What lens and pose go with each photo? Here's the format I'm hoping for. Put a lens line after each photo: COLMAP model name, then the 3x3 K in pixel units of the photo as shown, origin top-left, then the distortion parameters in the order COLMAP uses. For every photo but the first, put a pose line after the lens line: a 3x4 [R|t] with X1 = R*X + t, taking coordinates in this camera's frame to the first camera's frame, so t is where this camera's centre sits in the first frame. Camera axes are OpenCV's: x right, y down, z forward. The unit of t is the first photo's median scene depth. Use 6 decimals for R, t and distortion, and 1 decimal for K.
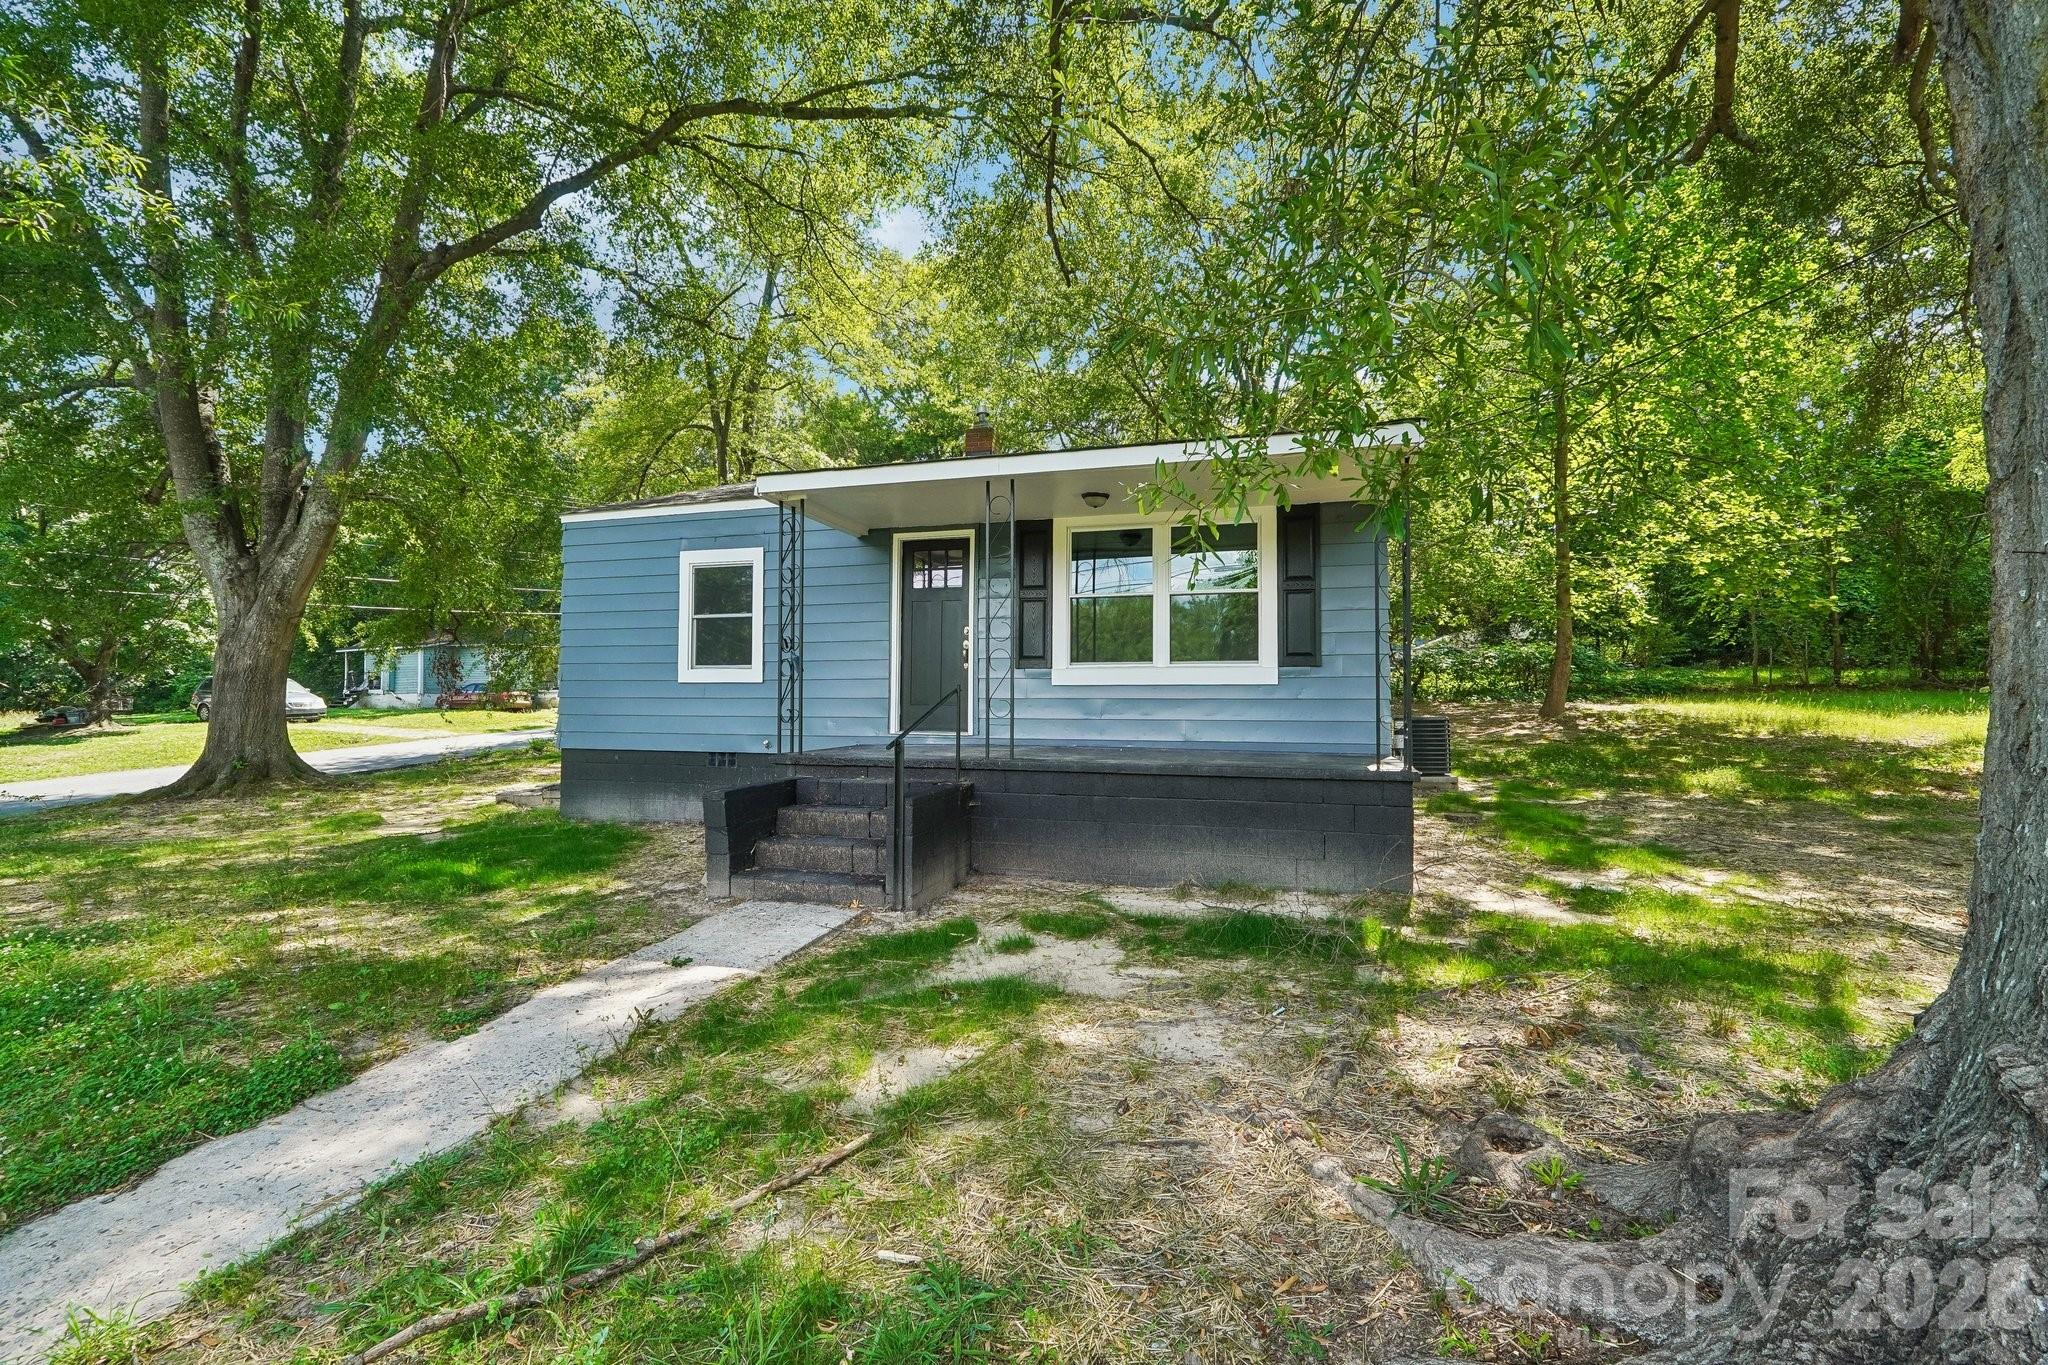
lens RADIAL K [[878.3, 0, 1026.2], [0, 878.3, 661.6], [0, 0, 1]] dist [-0.014085, 0.009095]
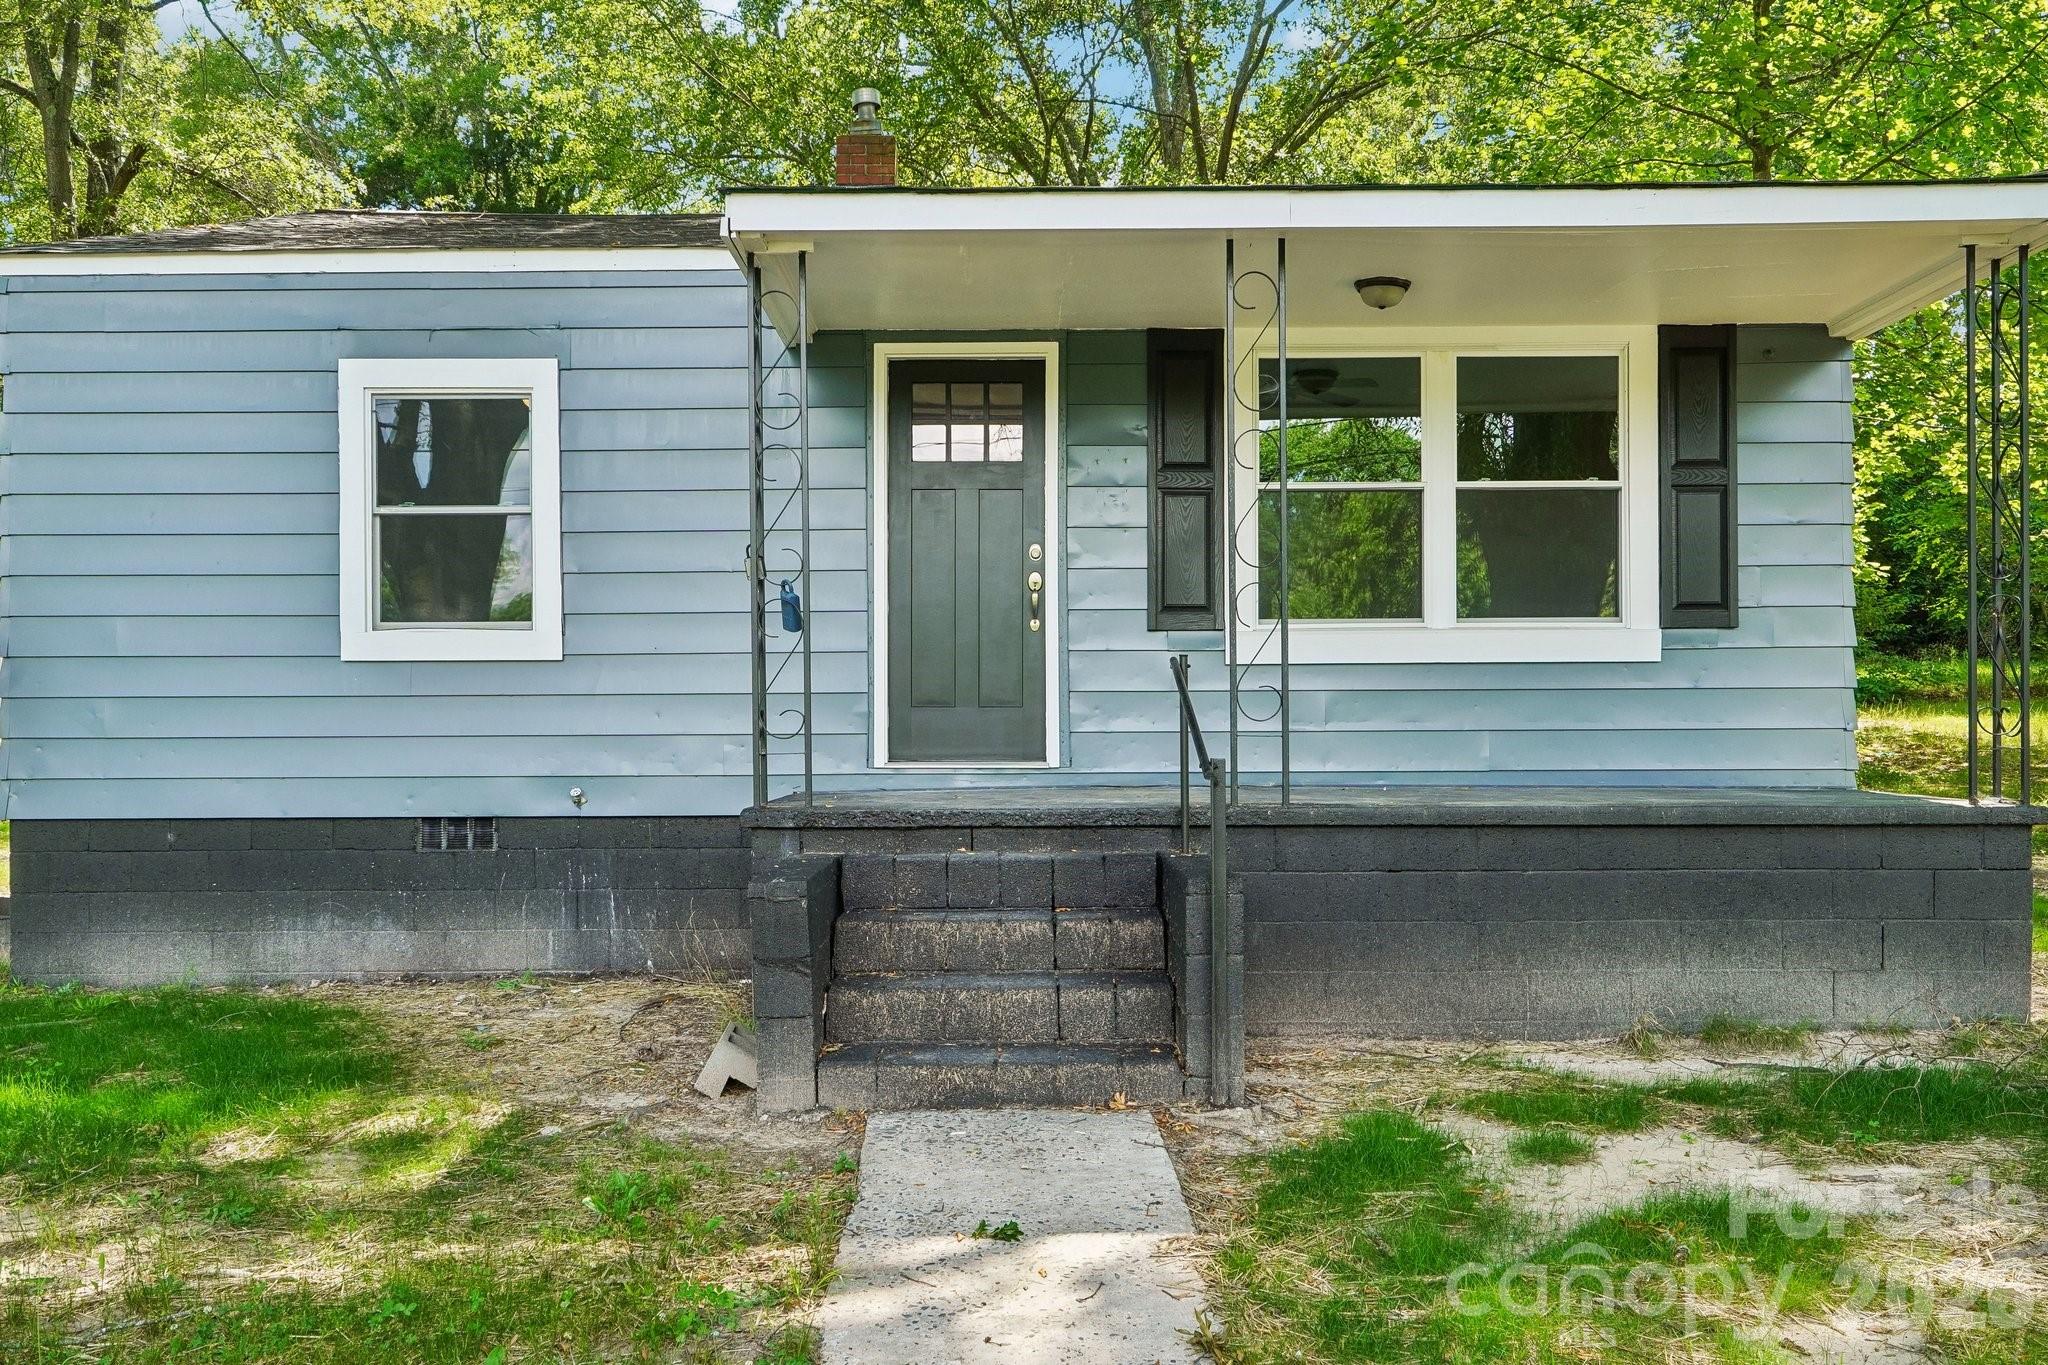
lens RADIAL K [[1765.8, 0, 1024.0], [0, 1765.8, 743.2], [0, 0, 1]] dist [0.013575, 0.003630]
pose [[0.960337, -0.009770, 0.278670, -0.360541], [-0.004298, 0.998749, 0.049827, 0.022039], [-0.278809, -0.049048, 0.959093, 0.064761]]
